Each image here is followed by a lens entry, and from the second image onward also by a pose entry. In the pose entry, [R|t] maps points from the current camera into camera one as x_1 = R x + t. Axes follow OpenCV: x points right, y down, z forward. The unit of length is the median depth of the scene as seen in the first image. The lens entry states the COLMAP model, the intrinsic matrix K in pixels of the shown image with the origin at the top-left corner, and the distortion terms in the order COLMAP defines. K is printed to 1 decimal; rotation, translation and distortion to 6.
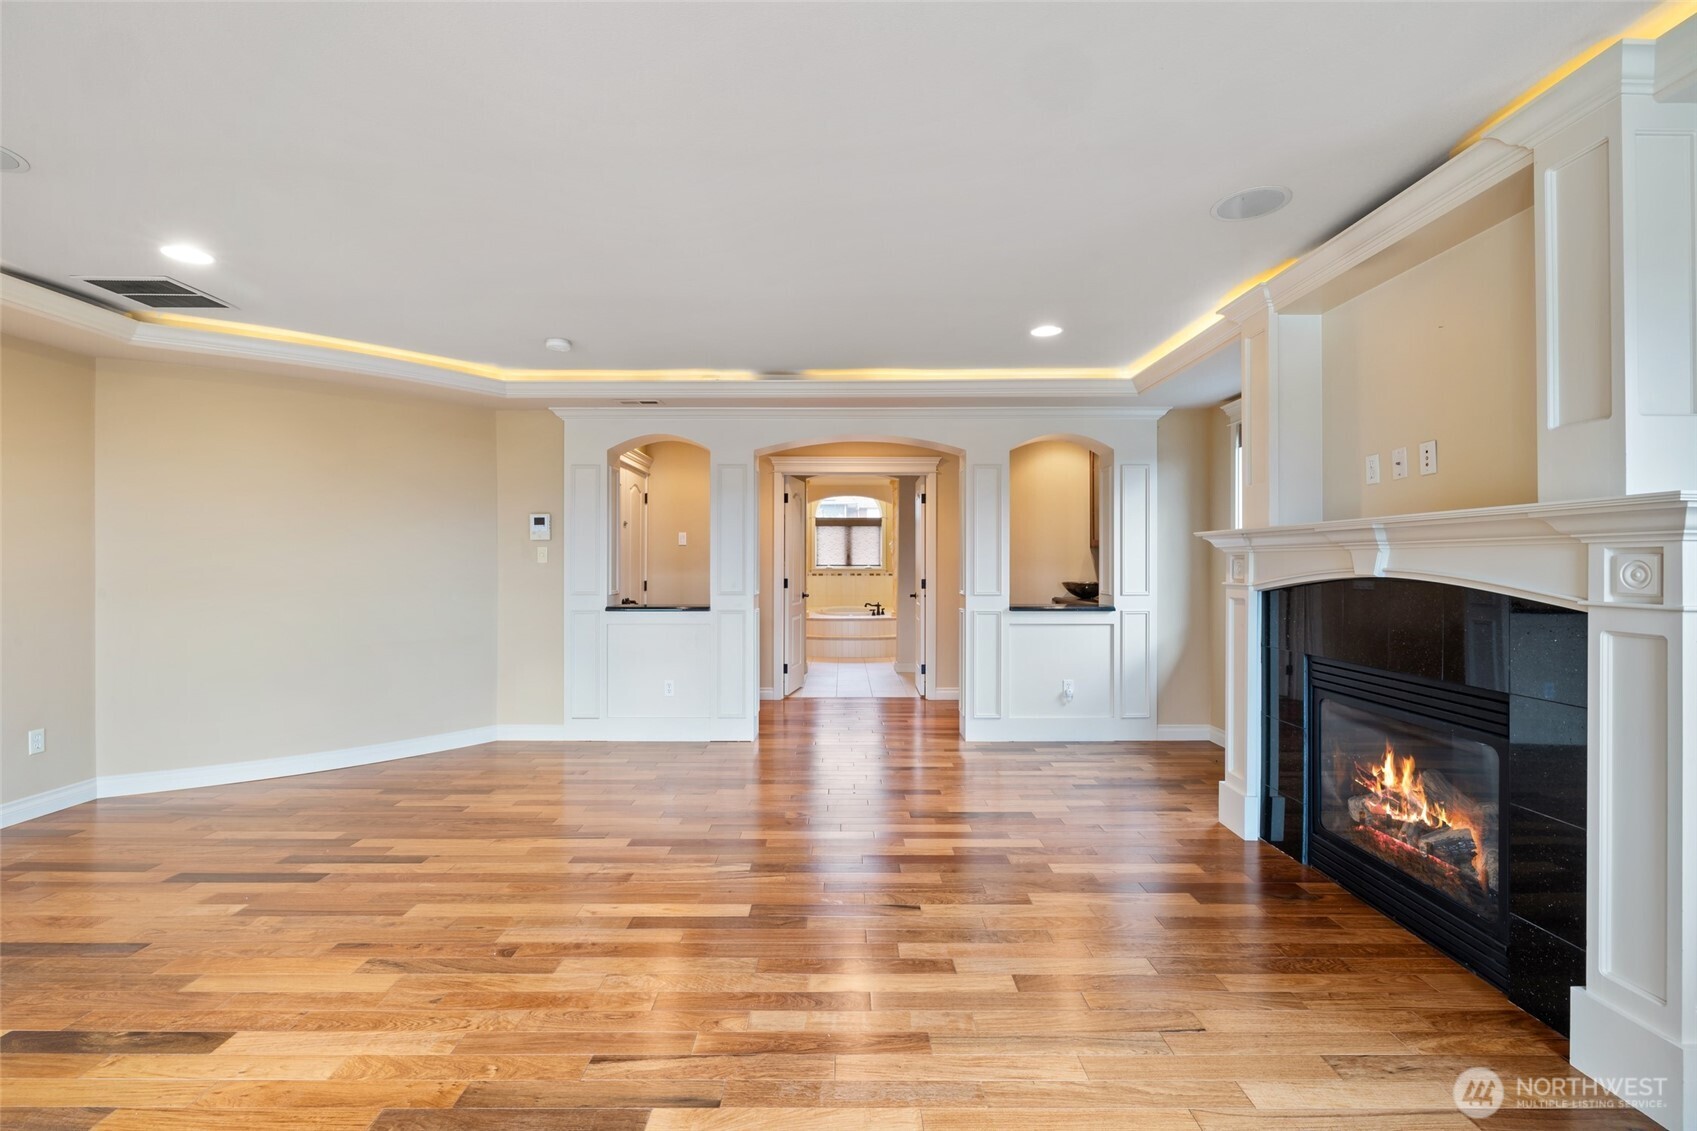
lens RADIAL K [[741.5, 0, 838.9], [0, 741.5, 564.6], [0, 0, 1]] dist [-0.022169, 0.000303]
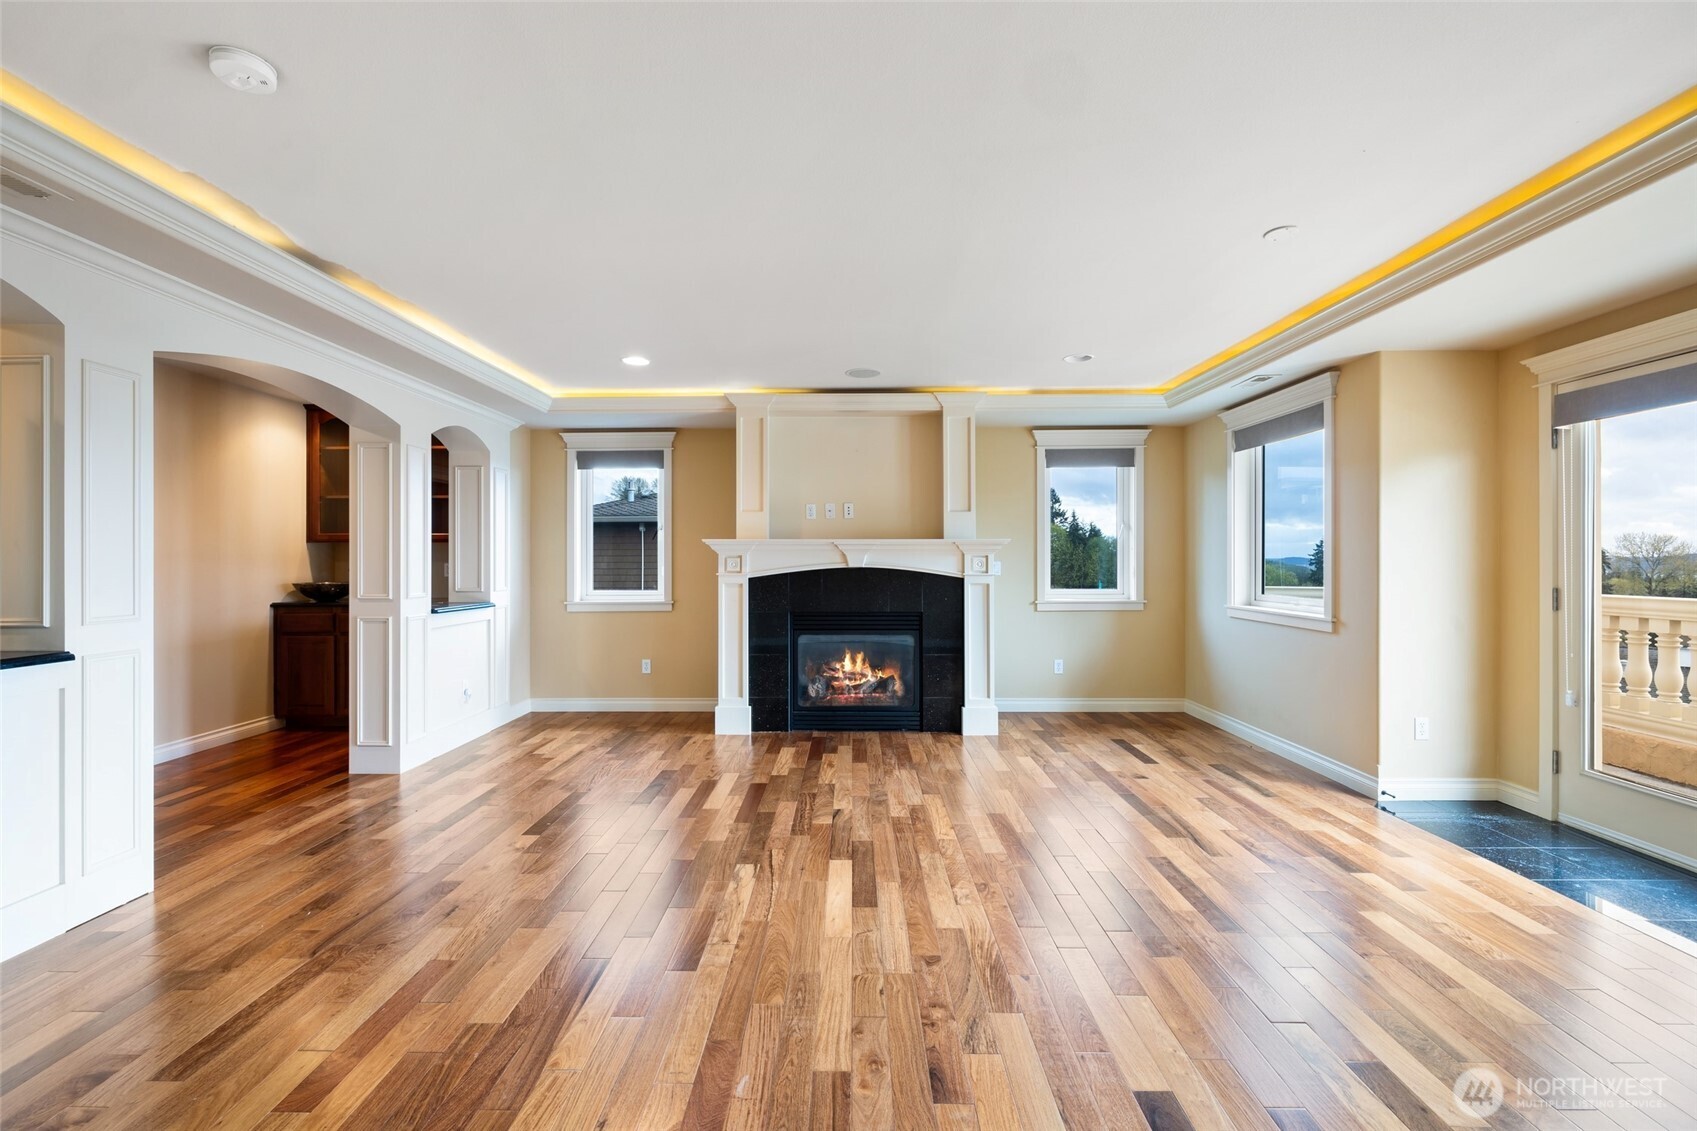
lens RADIAL K [[720.6, 0, 837.2], [0, 720.6, 562.3], [0, 0, 1]] dist [-0.002963, 0.000918]
pose [[0.023075, -0.002228, 0.999731, -1.278291], [0.001343, 0.999997, 0.002198, -0.001830], [-0.999733, 0.001292, 0.023078, 0.997697]]
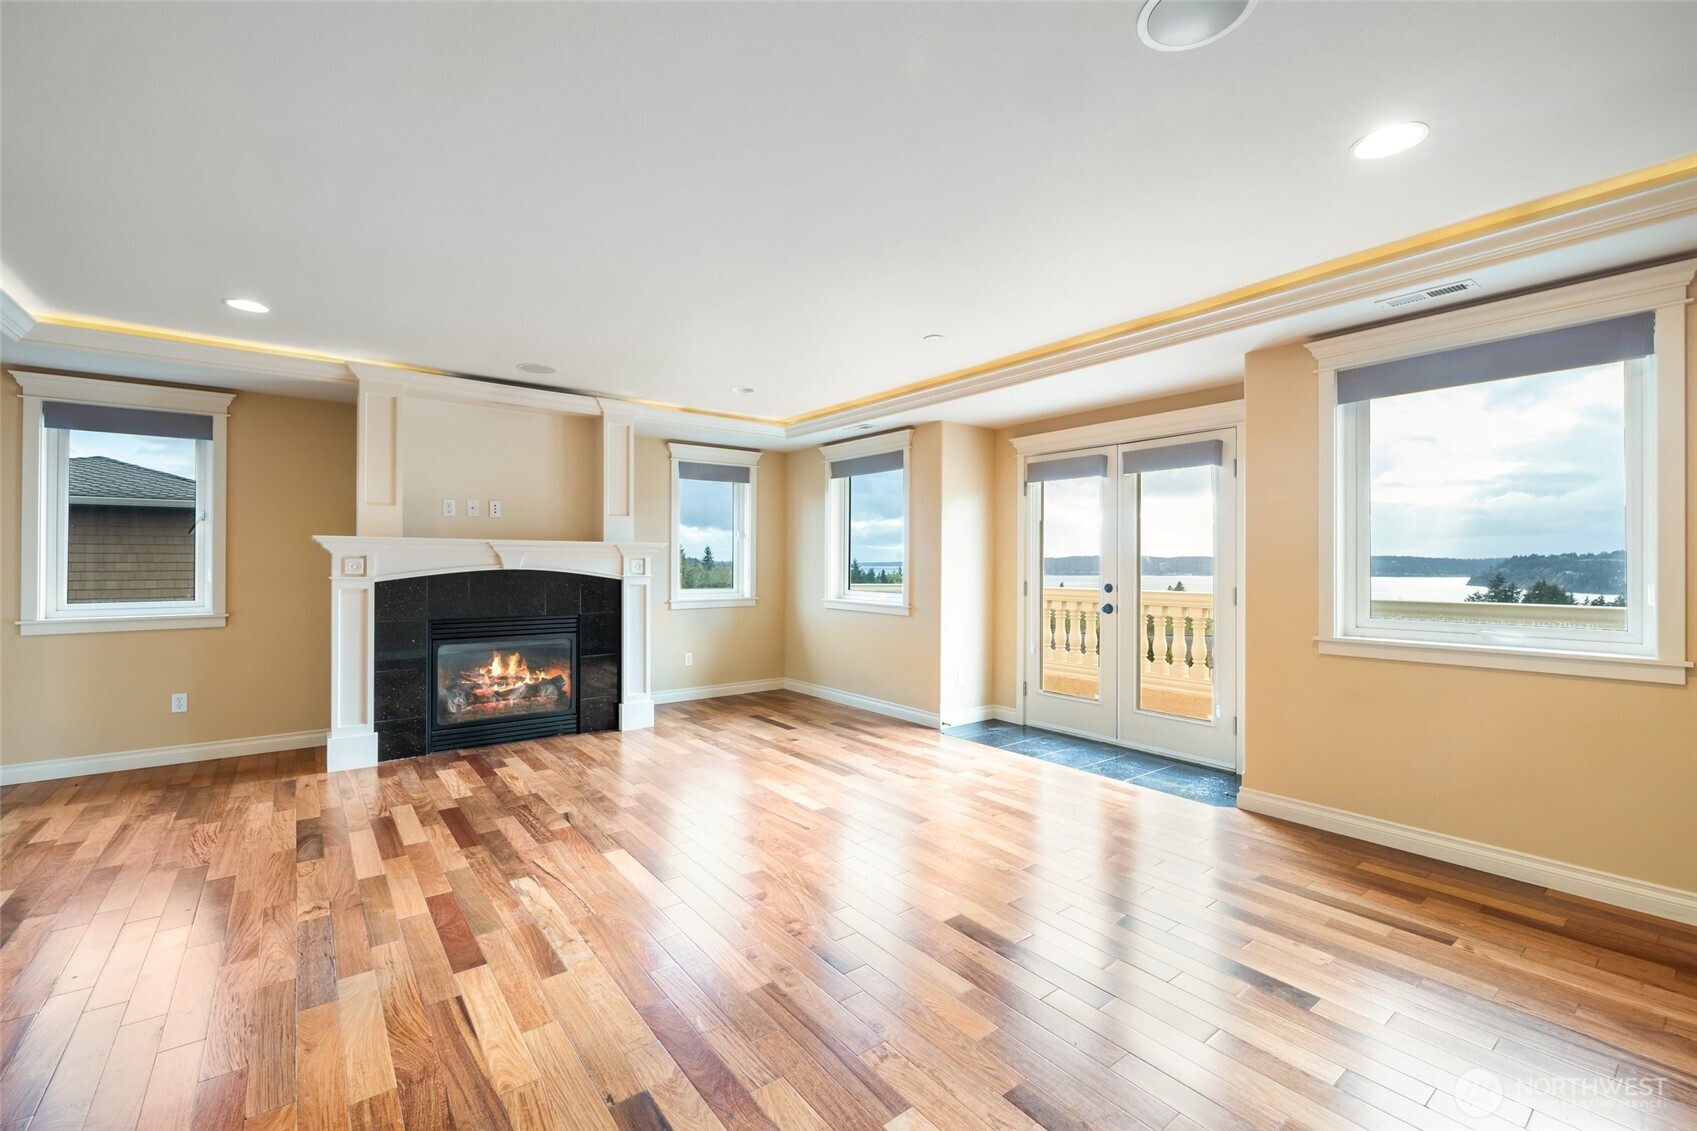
lens RADIAL K [[720.6, 0, 843.1], [0, 720.6, 560.3], [0, 0, 1]] dist [-0.002963, 0.000918]
pose [[-0.605528, 0.001912, 0.795822, -1.310233], [-0.003267, 0.999983, -0.004889, -0.001010], [-0.795818, -0.005560, -0.605511, 1.441817]]
